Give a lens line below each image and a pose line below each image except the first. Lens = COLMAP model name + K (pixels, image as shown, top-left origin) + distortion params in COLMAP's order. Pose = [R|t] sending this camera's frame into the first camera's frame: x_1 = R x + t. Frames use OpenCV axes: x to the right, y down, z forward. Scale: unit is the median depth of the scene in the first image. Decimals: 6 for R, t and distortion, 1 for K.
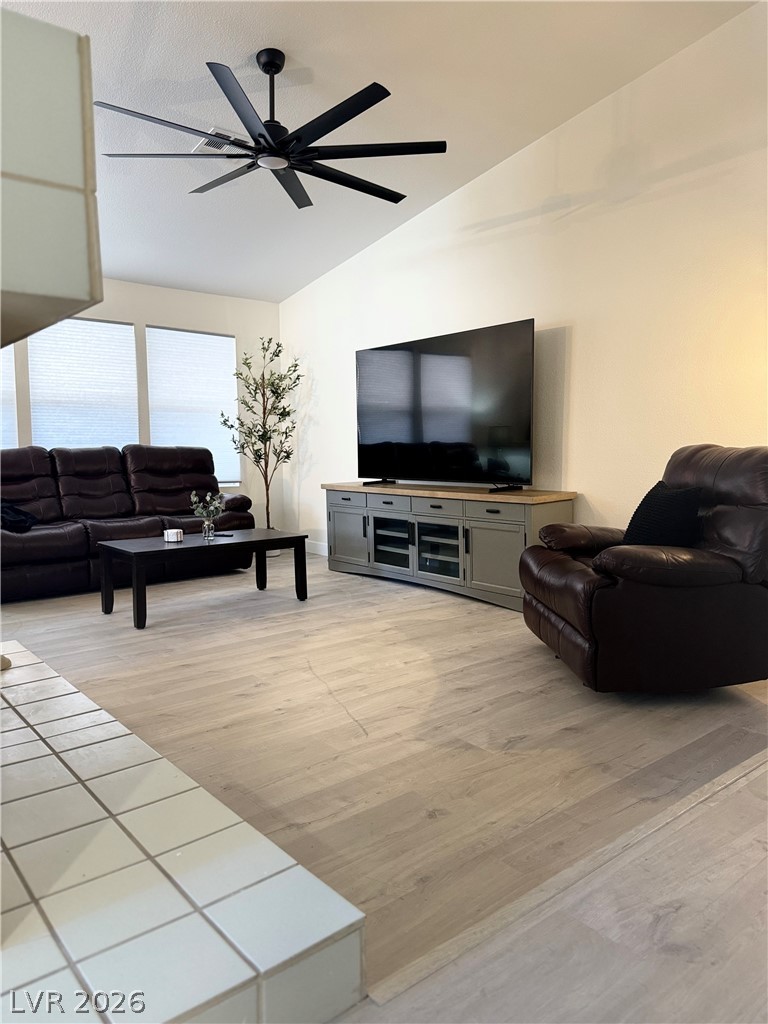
lens RADIAL K [[726.9, 0, 383.0], [0, 726.9, 511.9], [0, 0, 1]] dist [0.051878, -0.067412]
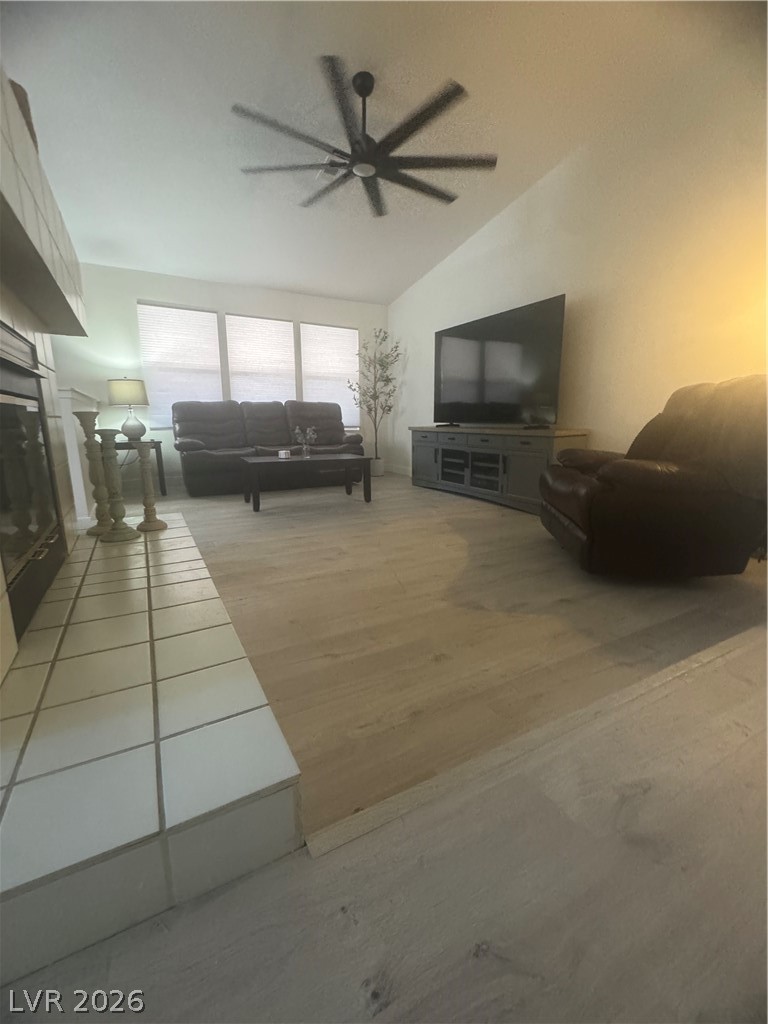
lens RADIAL K [[441.0, 0, 381.0], [0, 441.0, 511.7], [0, 0, 1]] dist [-0.003685, -0.000621]
pose [[0.982046, 0.046266, -0.182882, 0.052251], [-0.023706, 0.992040, 0.123673, 0.038876], [0.187148, -0.117117, 0.975325, 0.146706]]
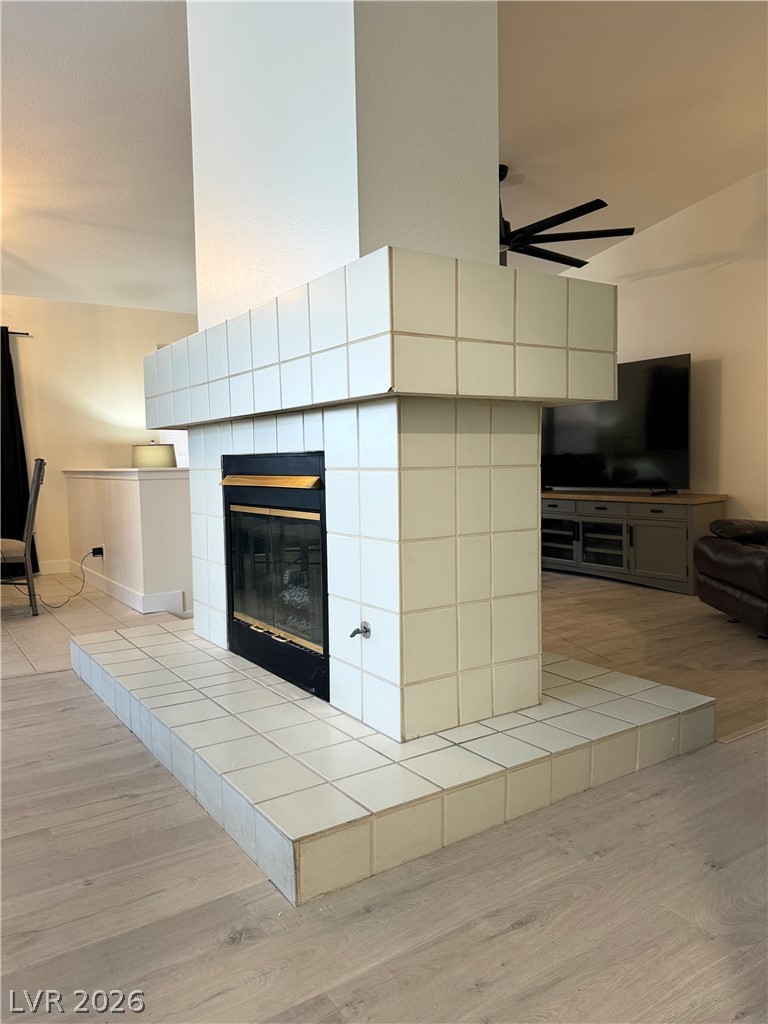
lens RADIAL K [[726.9, 0, 383.5], [0, 726.9, 514.0], [0, 0, 1]] dist [0.051878, -0.067412]
pose [[0.994400, -0.006314, -0.105489, -0.214875], [0.005092, 0.999917, -0.011846, 0.019829], [0.105555, 0.011243, 0.994350, -0.329749]]
